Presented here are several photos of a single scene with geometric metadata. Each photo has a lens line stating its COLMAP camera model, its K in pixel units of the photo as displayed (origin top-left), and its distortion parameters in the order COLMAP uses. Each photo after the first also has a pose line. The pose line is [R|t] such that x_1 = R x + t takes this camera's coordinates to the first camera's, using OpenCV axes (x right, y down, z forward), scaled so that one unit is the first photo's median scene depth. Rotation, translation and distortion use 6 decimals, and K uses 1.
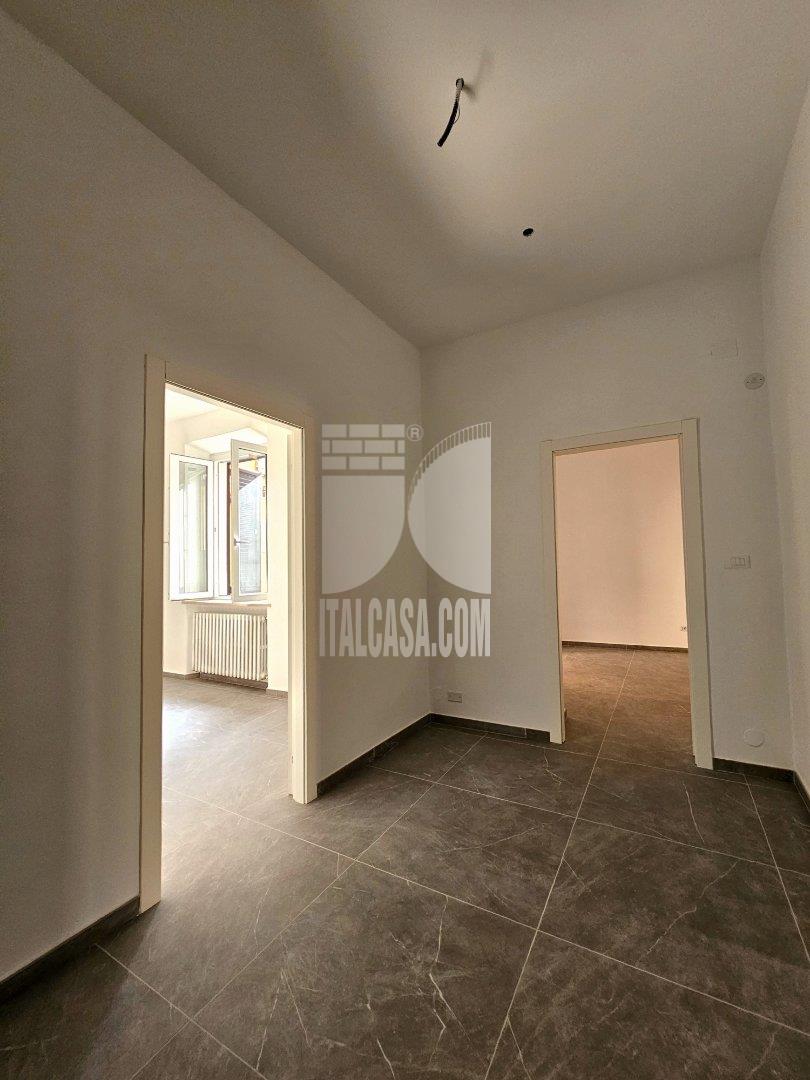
lens RADIAL K [[441.1, 0, 396.2], [0, 441.1, 545.7], [0, 0, 1]] dist [-0.004847, -0.000167]
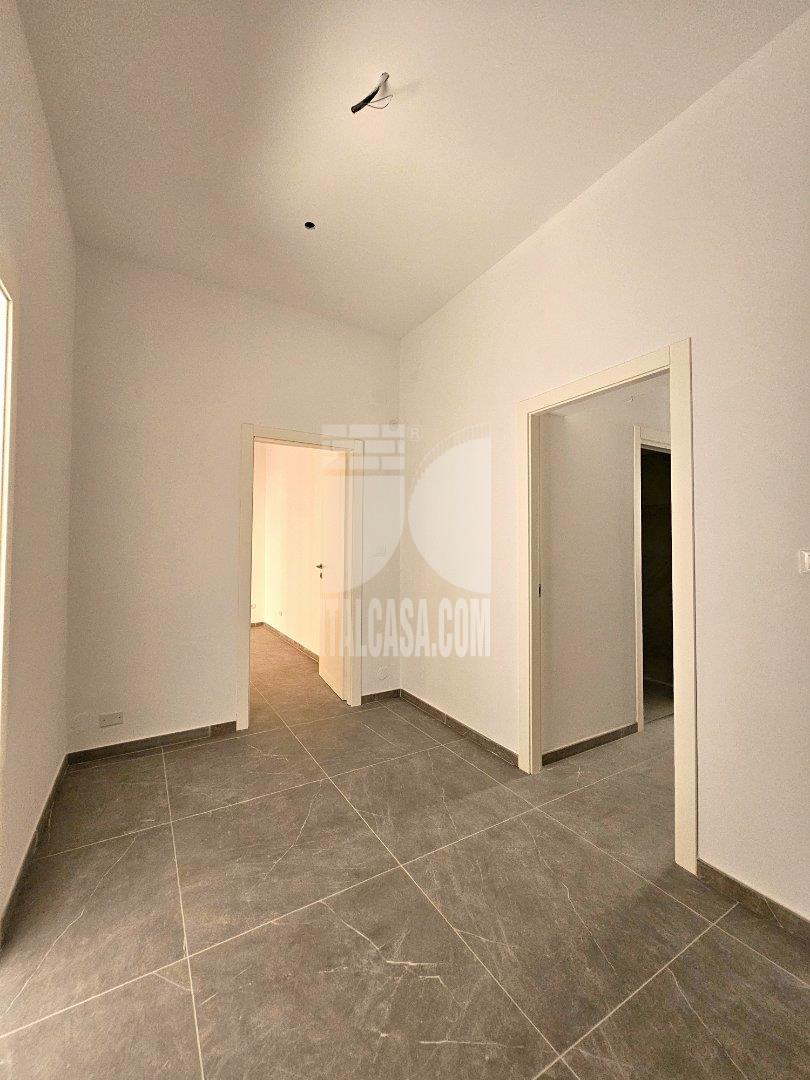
lens RADIAL K [[441.1, 0, 398.1], [0, 441.1, 535.7], [0, 0, 1]] dist [-0.004847, -0.000167]
pose [[0.479156, 0.044052, 0.876624, -0.529103], [-0.054816, 0.998292, -0.020204, 0.018996], [-0.876016, -0.038372, 0.480752, 0.341739]]
